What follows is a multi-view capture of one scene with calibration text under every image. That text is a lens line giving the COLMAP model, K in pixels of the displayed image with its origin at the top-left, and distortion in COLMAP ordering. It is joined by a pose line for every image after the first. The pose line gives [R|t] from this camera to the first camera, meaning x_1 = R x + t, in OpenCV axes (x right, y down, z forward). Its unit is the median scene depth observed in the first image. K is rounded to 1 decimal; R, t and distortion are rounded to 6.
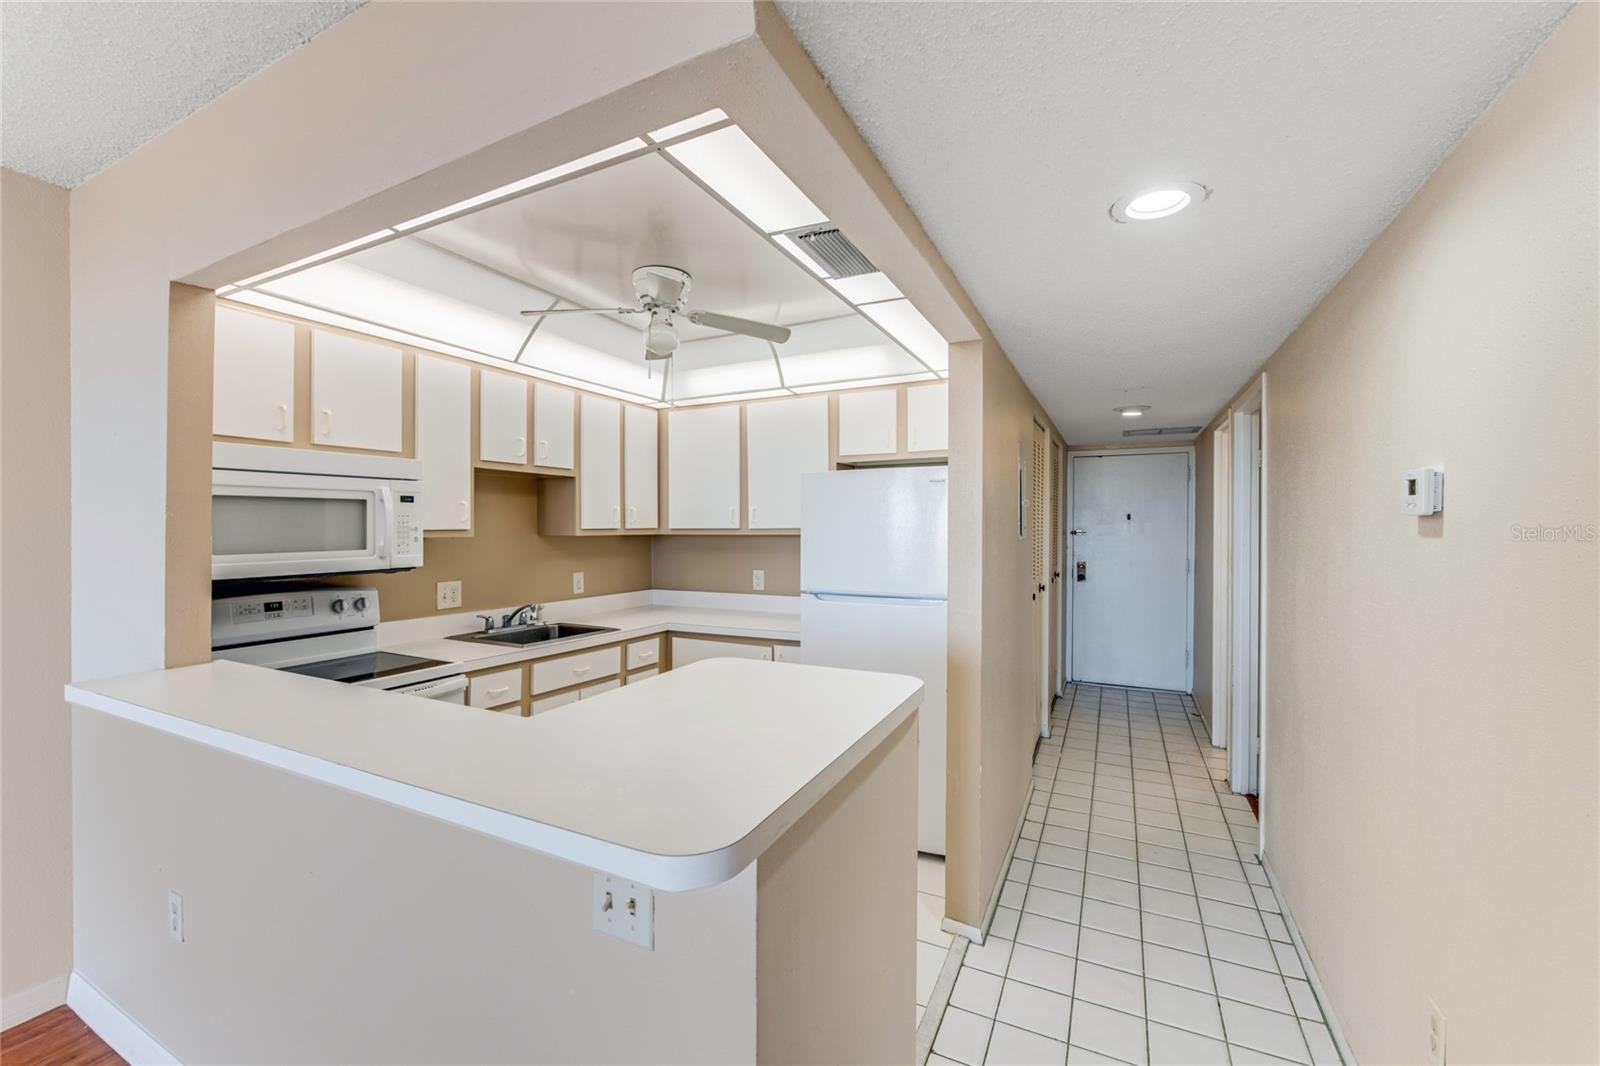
lens RADIAL K [[650.4, 0, 800.0], [0, 650.4, 533.0], [0, 0, 1]] dist [-0.000110, -0.000083]
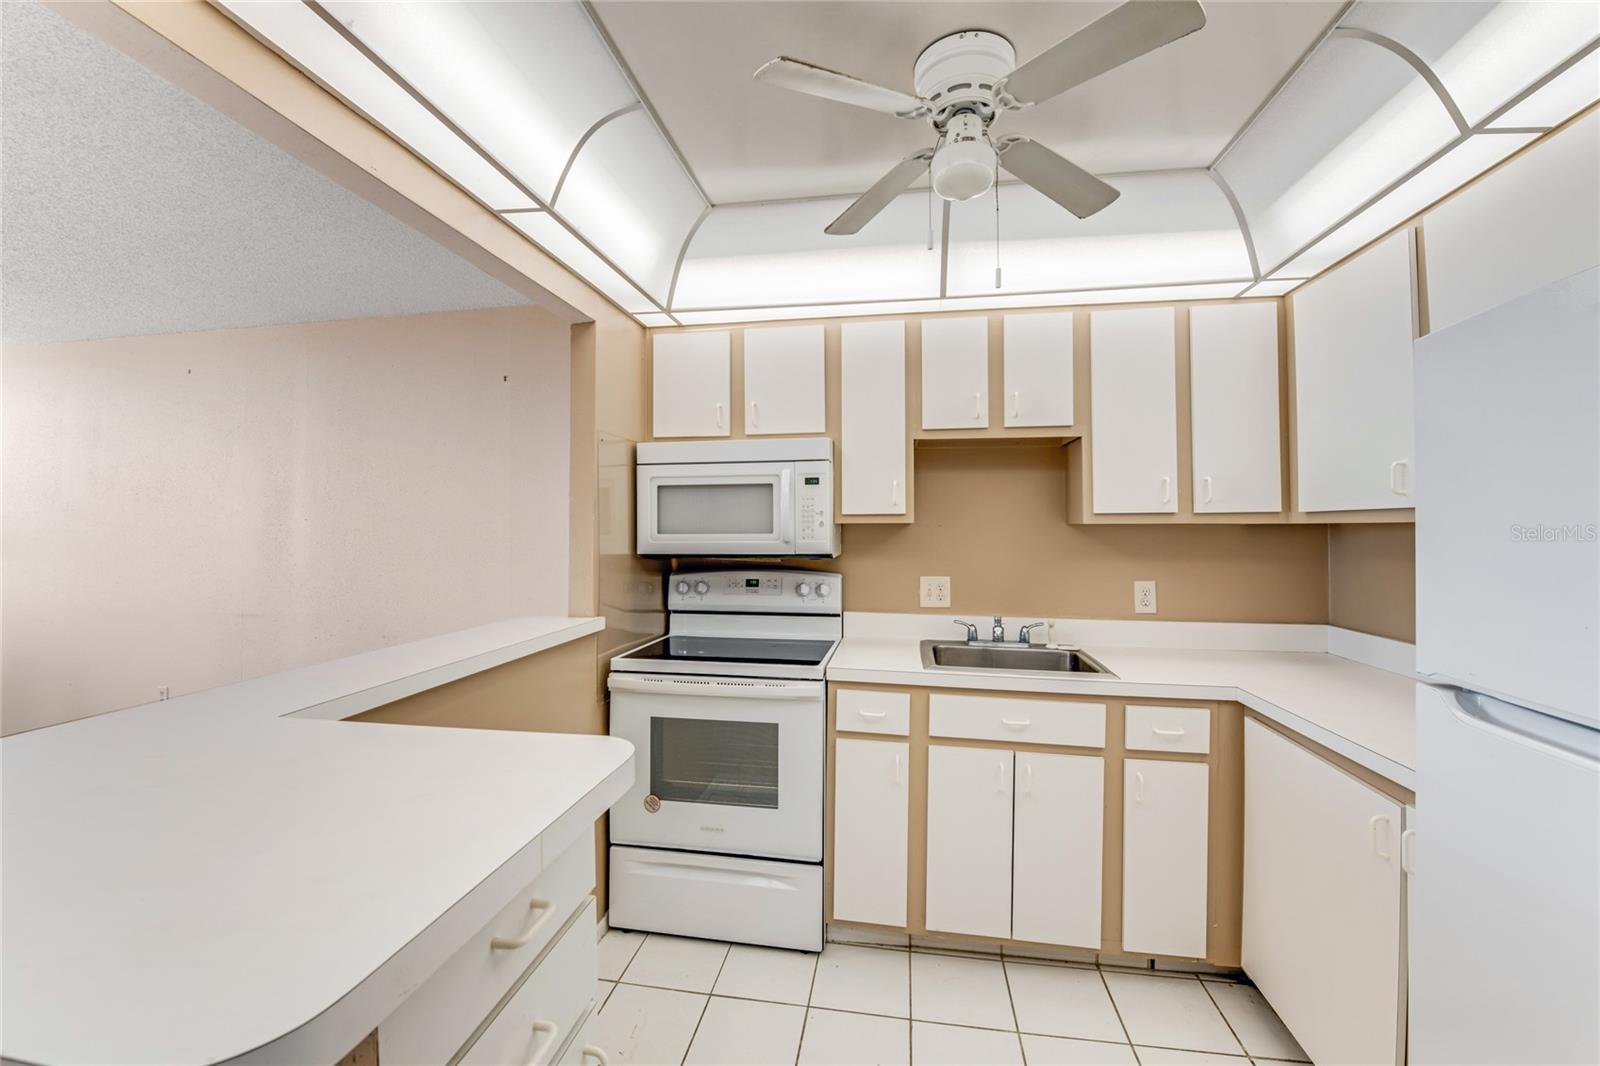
lens RADIAL K [[704.1, 0, 795.9], [0, 704.1, 507.0], [0, 0, 1]] dist [0.000638, 0.000218]
pose [[0.281435, -0.017600, -0.959419, 0.308785], [-0.008843, 0.999742, -0.020934, 0.005544], [0.959539, 0.014376, 0.281207, 0.589490]]
